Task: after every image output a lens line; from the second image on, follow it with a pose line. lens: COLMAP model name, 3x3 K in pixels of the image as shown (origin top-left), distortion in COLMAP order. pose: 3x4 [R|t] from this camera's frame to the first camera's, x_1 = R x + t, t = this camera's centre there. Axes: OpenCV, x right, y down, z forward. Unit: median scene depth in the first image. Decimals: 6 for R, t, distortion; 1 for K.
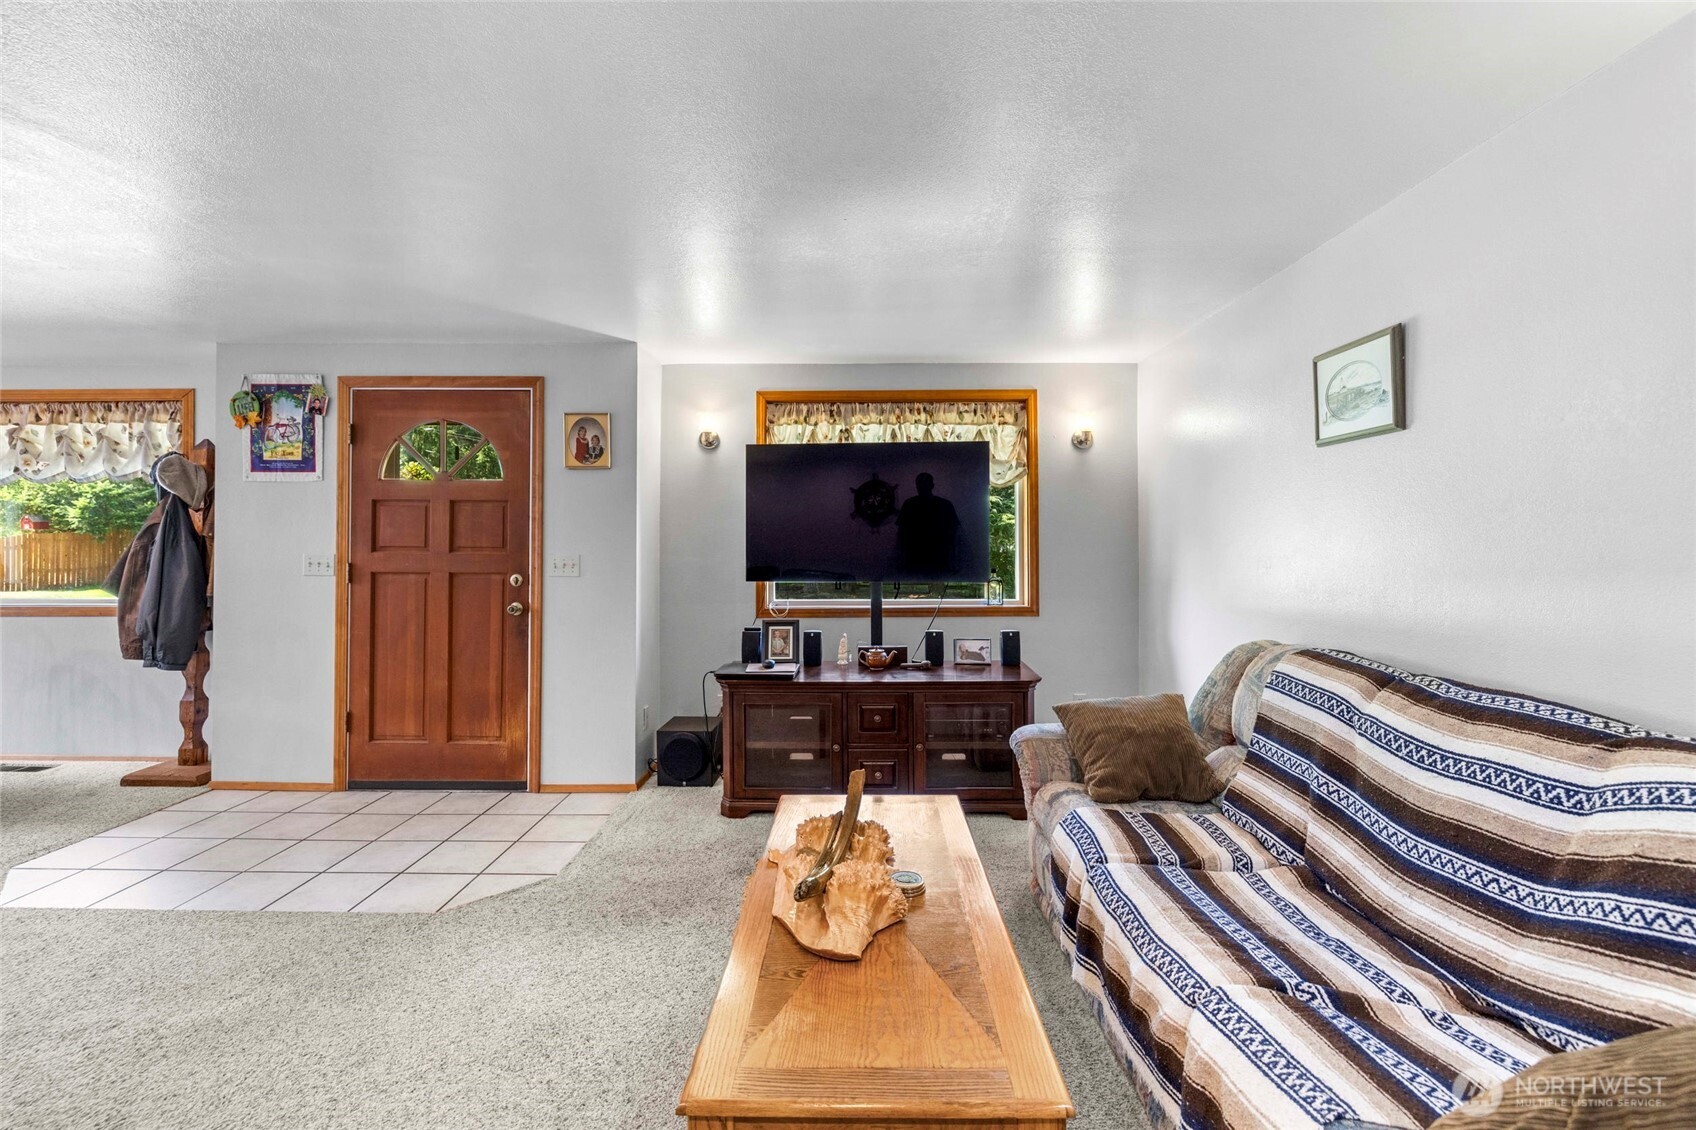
lens RADIAL K [[724.8, 0, 837.0], [0, 724.8, 536.2], [0, 0, 1]] dist [-0.001283, -0.000019]
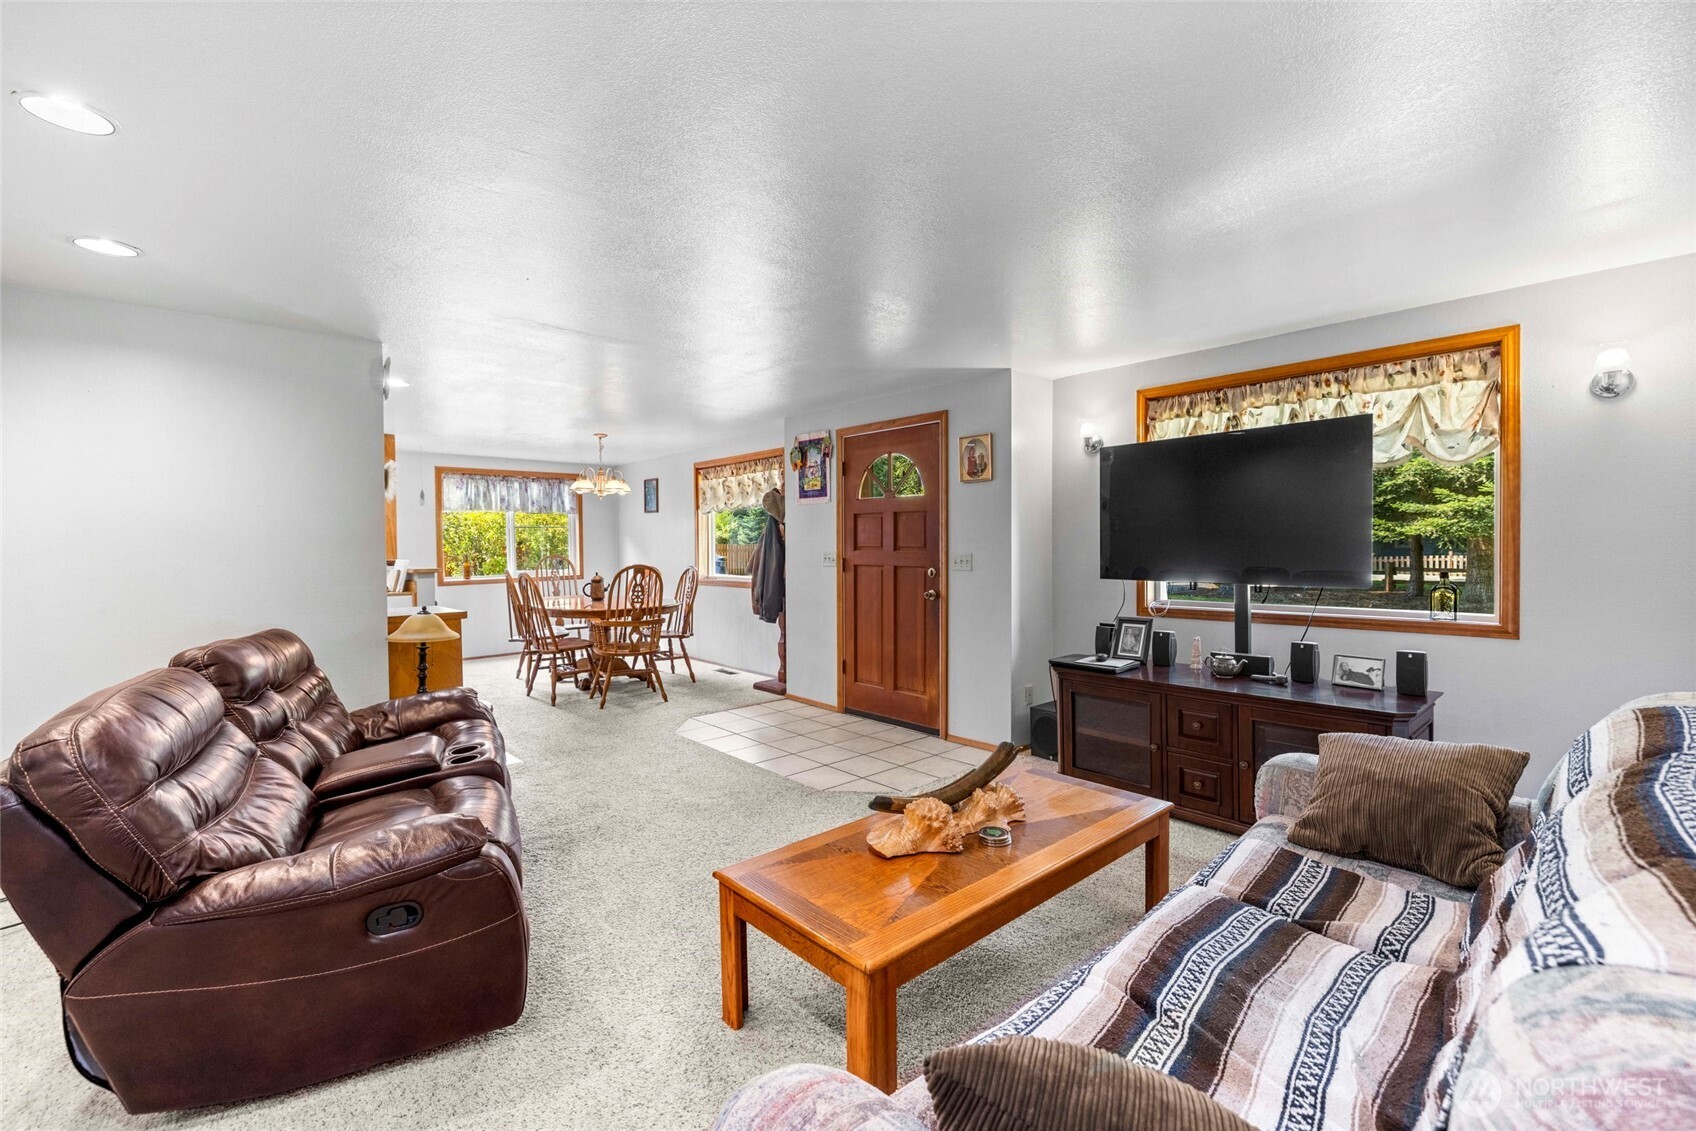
lens RADIAL K [[718.8, 0, 844.3], [0, 718.8, 551.9], [0, 0, 1]] dist [0.000001, 0.000148]
pose [[0.678521, 0.002350, -0.734577, 0.386512], [0.016901, 0.999680, 0.018810, -0.002215], [0.734387, -0.025178, 0.678264, 0.023701]]
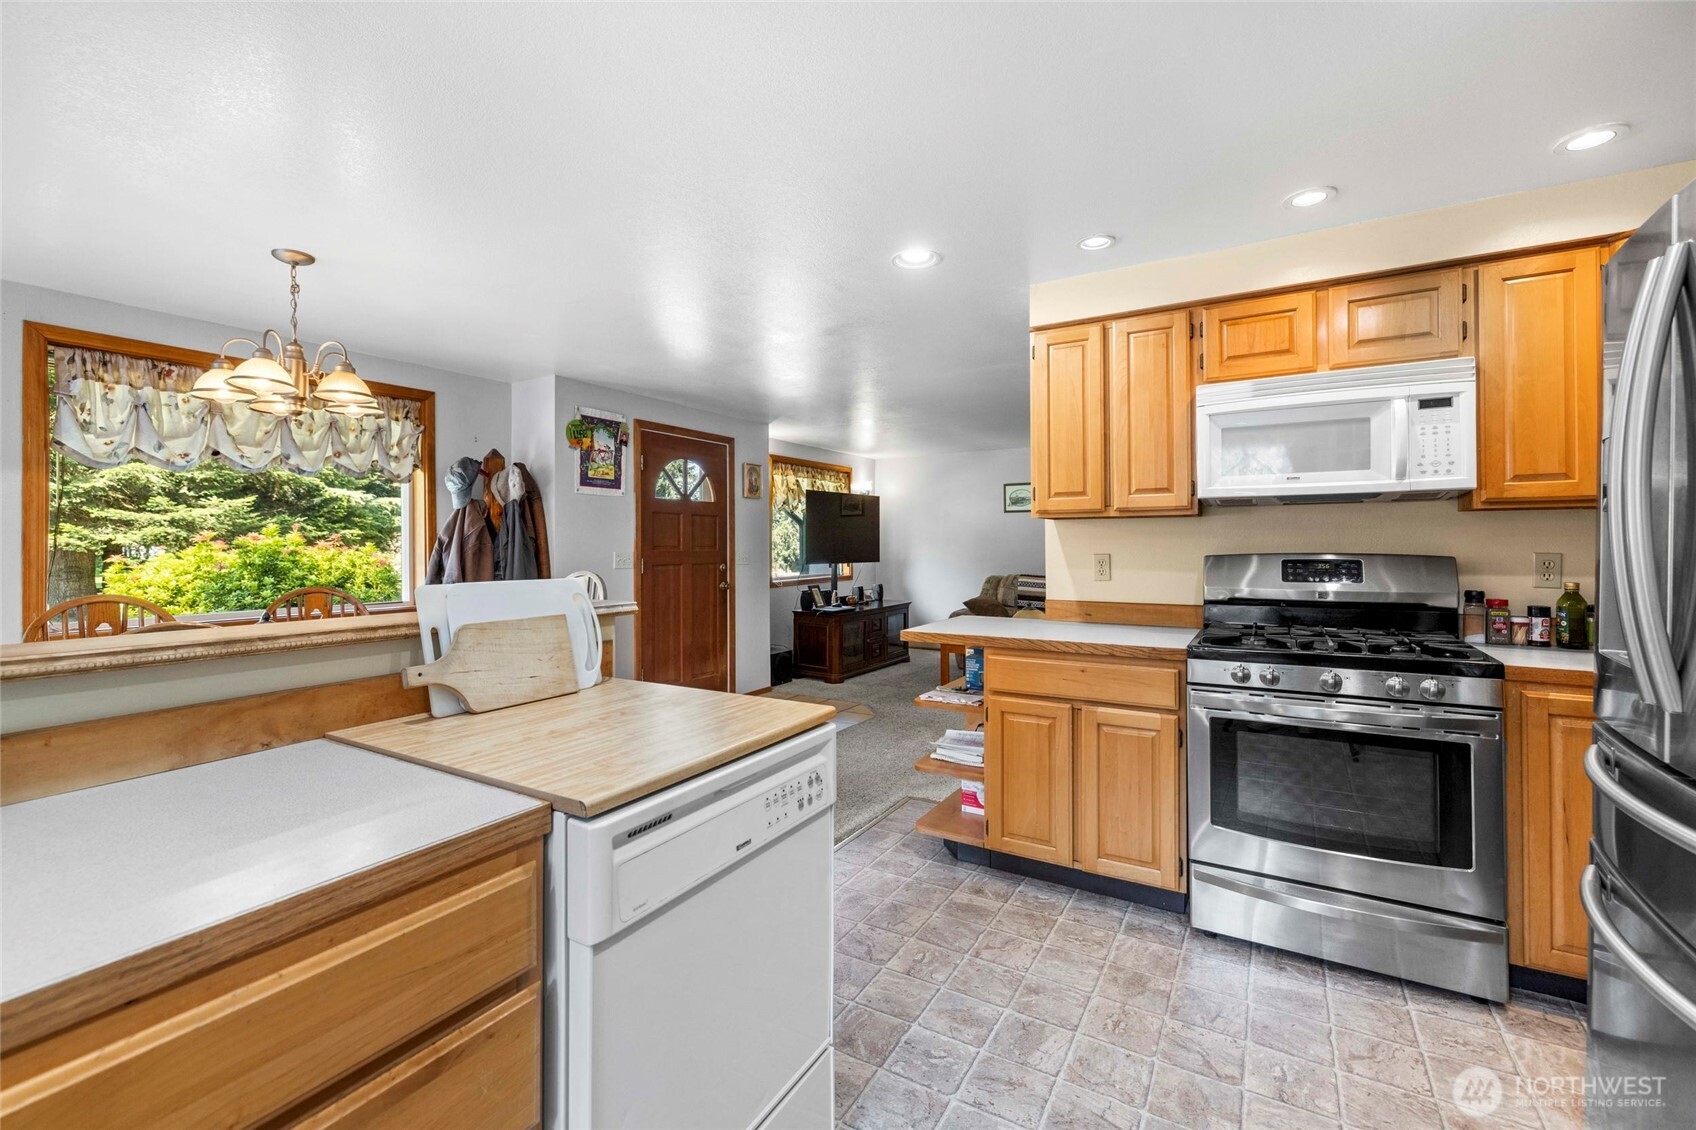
lens RADIAL K [[718.8, 0, 844.3], [0, 718.8, 551.4], [0, 0, 1]] dist [0.000001, 0.000148]
pose [[0.513768, -0.010694, 0.857863, -1.623728], [-0.005815, 0.999856, 0.015946, -0.000110], [-0.857910, -0.013181, 0.513631, -0.010733]]
